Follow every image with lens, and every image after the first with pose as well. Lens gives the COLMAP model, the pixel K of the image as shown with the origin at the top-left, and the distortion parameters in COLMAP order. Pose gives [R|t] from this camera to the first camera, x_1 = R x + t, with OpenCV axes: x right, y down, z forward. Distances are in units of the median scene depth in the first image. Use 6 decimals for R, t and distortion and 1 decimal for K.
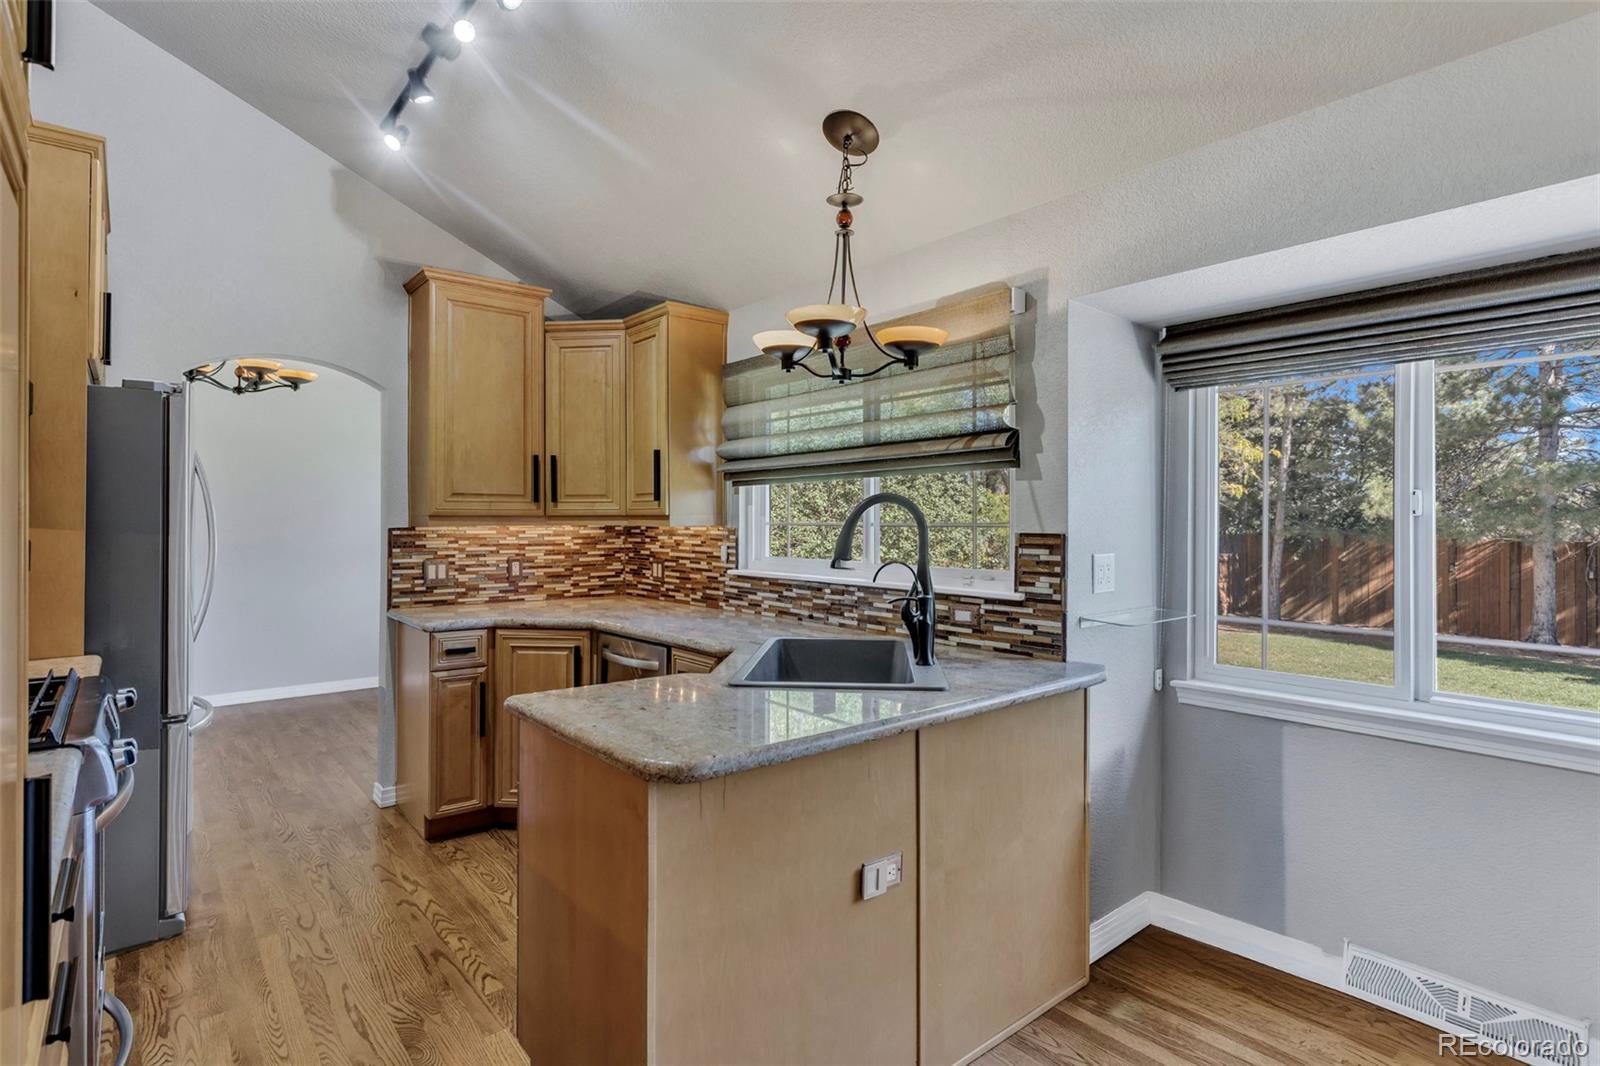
lens RADIAL K [[802.5, 0, 789.8], [0, 802.5, 515.7], [0, 0, 1]] dist [-0.003869, 0.005018]
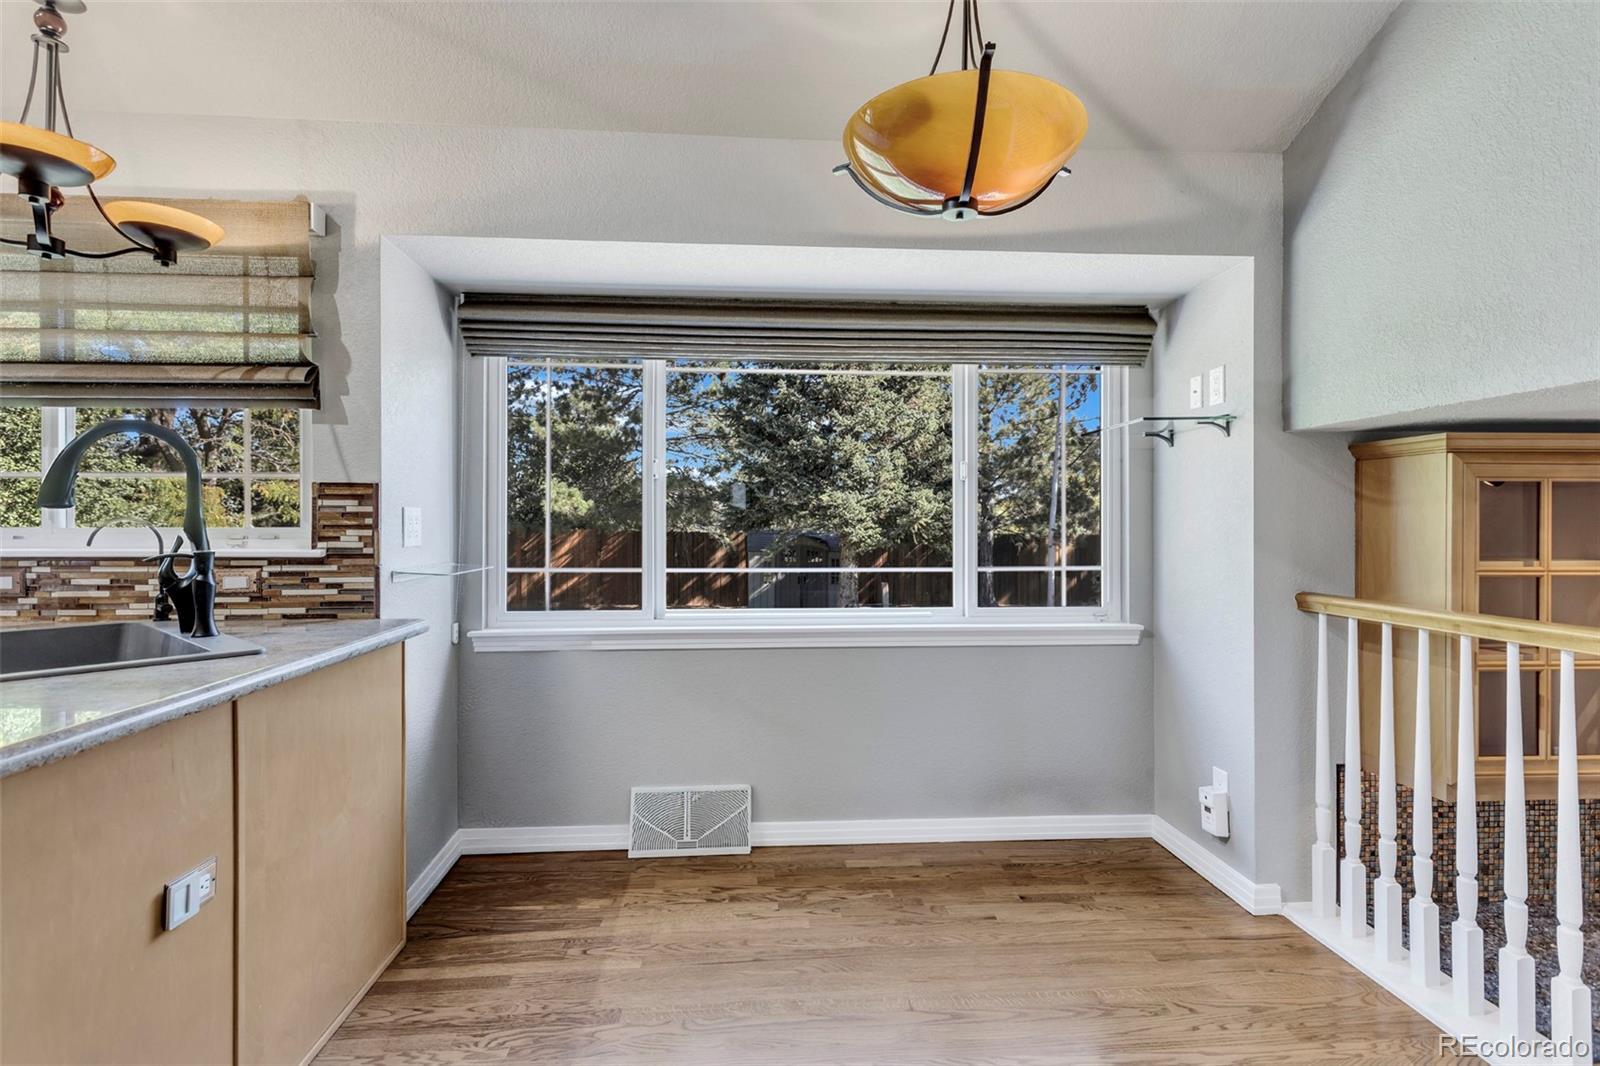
lens RADIAL K [[802.5, 0, 786.3], [0, 802.5, 536.3], [0, 0, 1]] dist [-0.003869, 0.005018]
pose [[0.566813, -0.000705, 0.823846, -0.147839], [-0.006407, 0.999966, 0.005264, 0.071244], [-0.823822, -0.008262, 0.566789, 0.065657]]
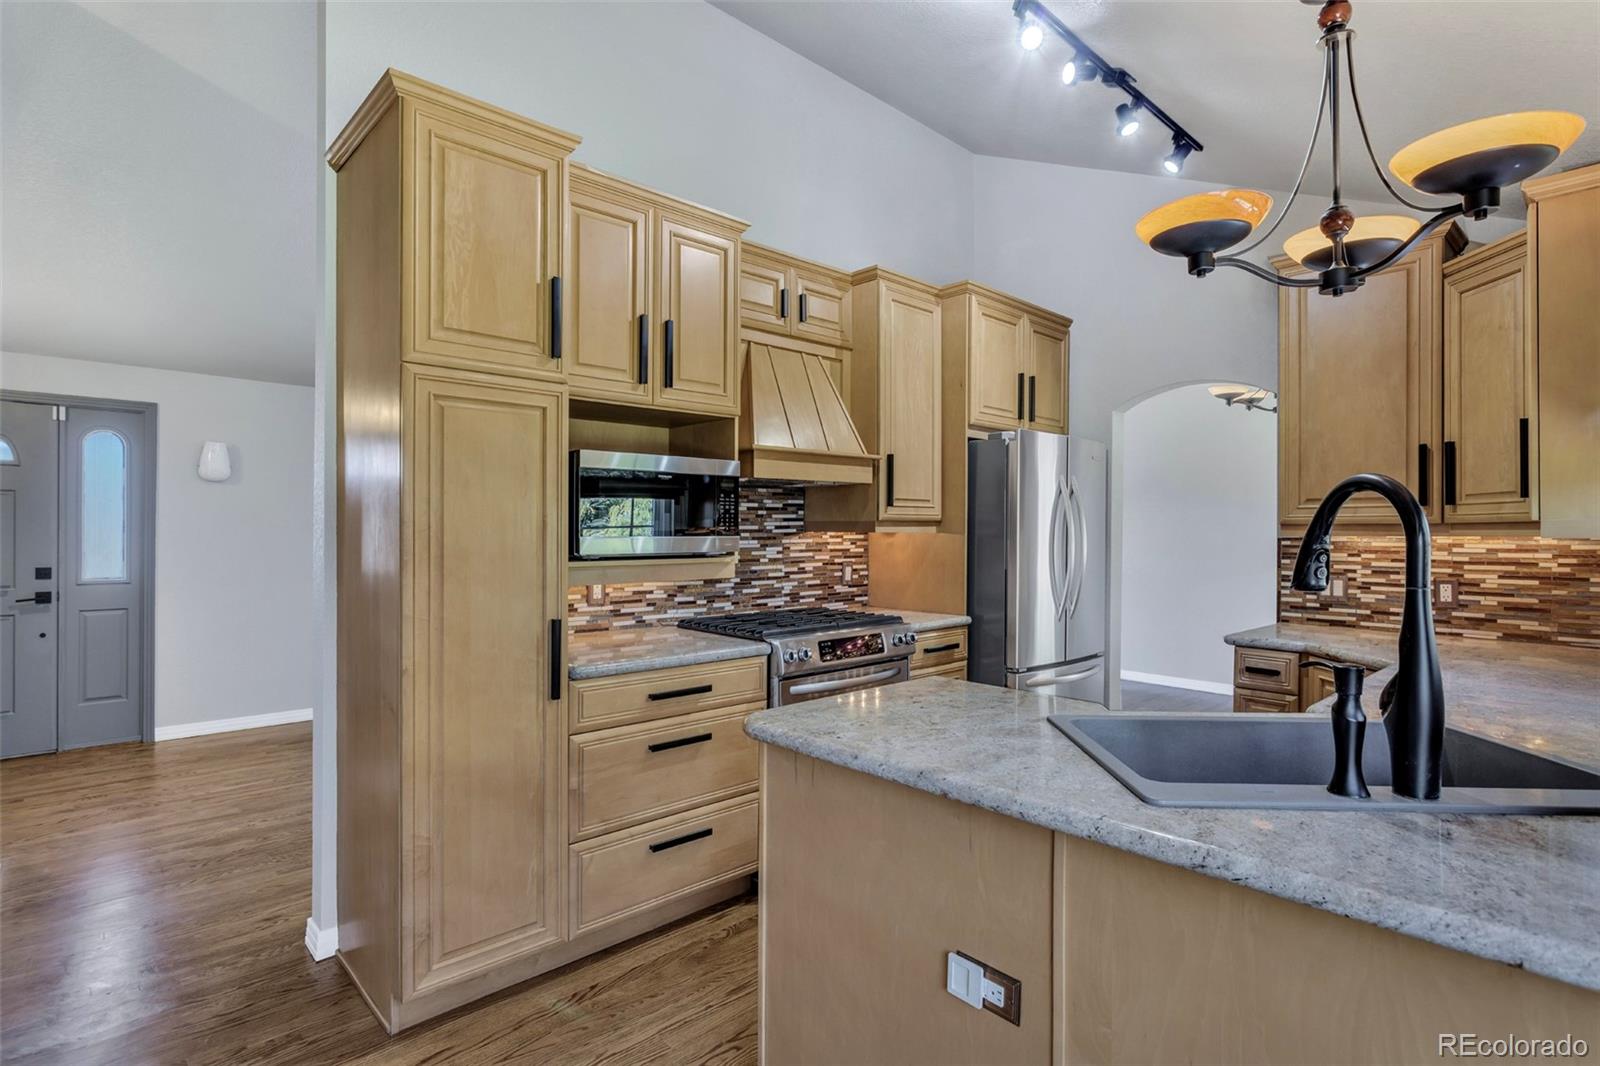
lens RADIAL K [[802.5, 0, 815.7], [0, 802.5, 531.8], [0, 0, 1]] dist [-0.003869, 0.005018]
pose [[0.083304, 0.000538, -0.996524, 0.634404], [0.001612, 0.999998, 0.000675, 0.010527], [0.996523, -0.001663, 0.083303, 0.573331]]
